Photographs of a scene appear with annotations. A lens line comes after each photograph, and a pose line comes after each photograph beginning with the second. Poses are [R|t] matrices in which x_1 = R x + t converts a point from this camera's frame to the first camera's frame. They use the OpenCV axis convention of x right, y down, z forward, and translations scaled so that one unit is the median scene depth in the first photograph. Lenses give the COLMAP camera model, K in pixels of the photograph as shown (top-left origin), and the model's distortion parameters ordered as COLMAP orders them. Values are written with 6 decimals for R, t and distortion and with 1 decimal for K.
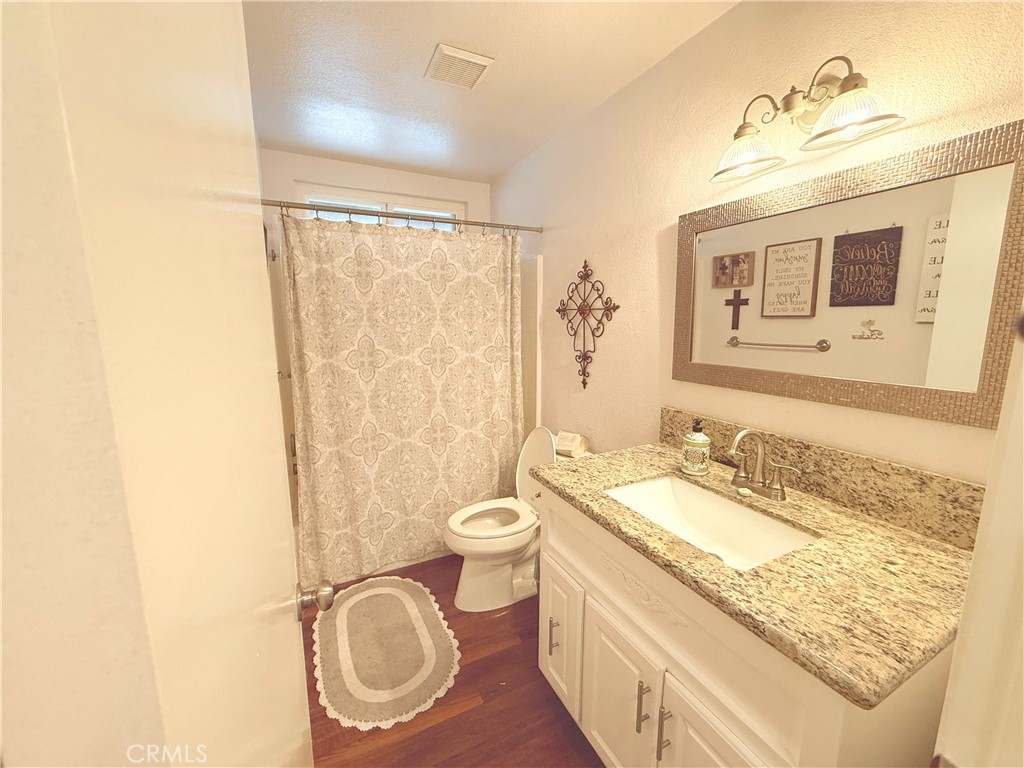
lens RADIAL K [[407.0, 0, 511.4], [0, 407.0, 384.1], [0, 0, 1]] dist [-0.002313, 0.000433]
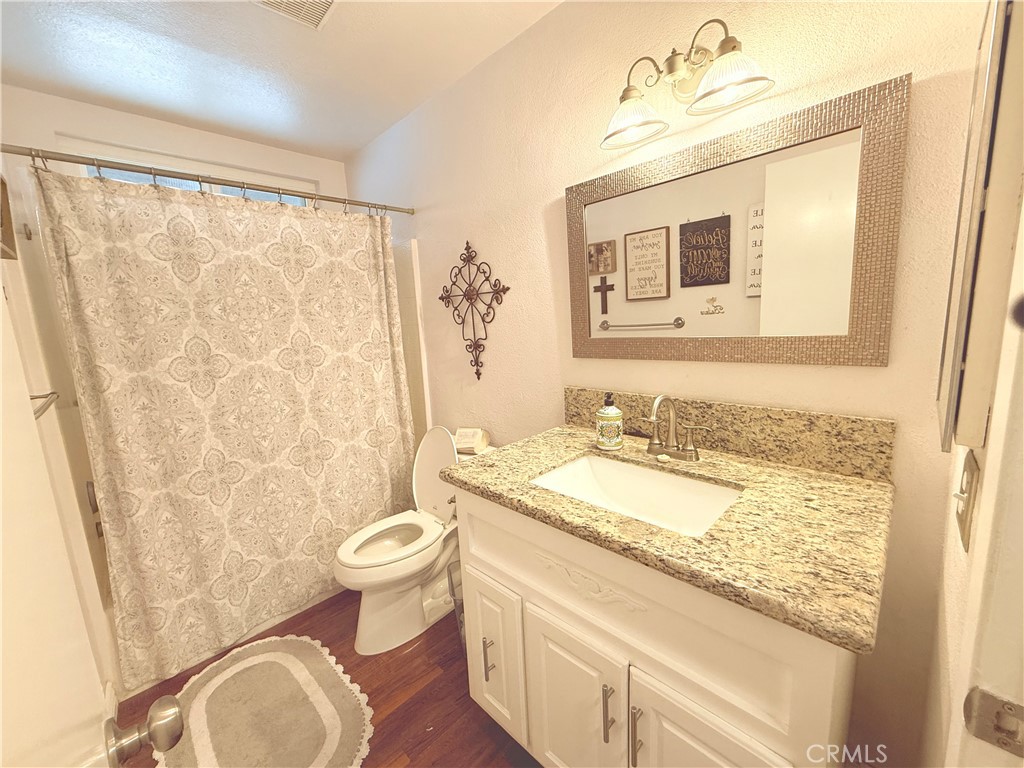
lens RADIAL K [[407.0, 0, 510.7], [0, 407.0, 383.1], [0, 0, 1]] dist [-0.002313, 0.000433]
pose [[0.947134, -0.097616, 0.305629, -0.043397], [0.101029, 0.994872, 0.004671, 0.025455], [-0.304518, 0.026454, 0.952139, 0.103173]]
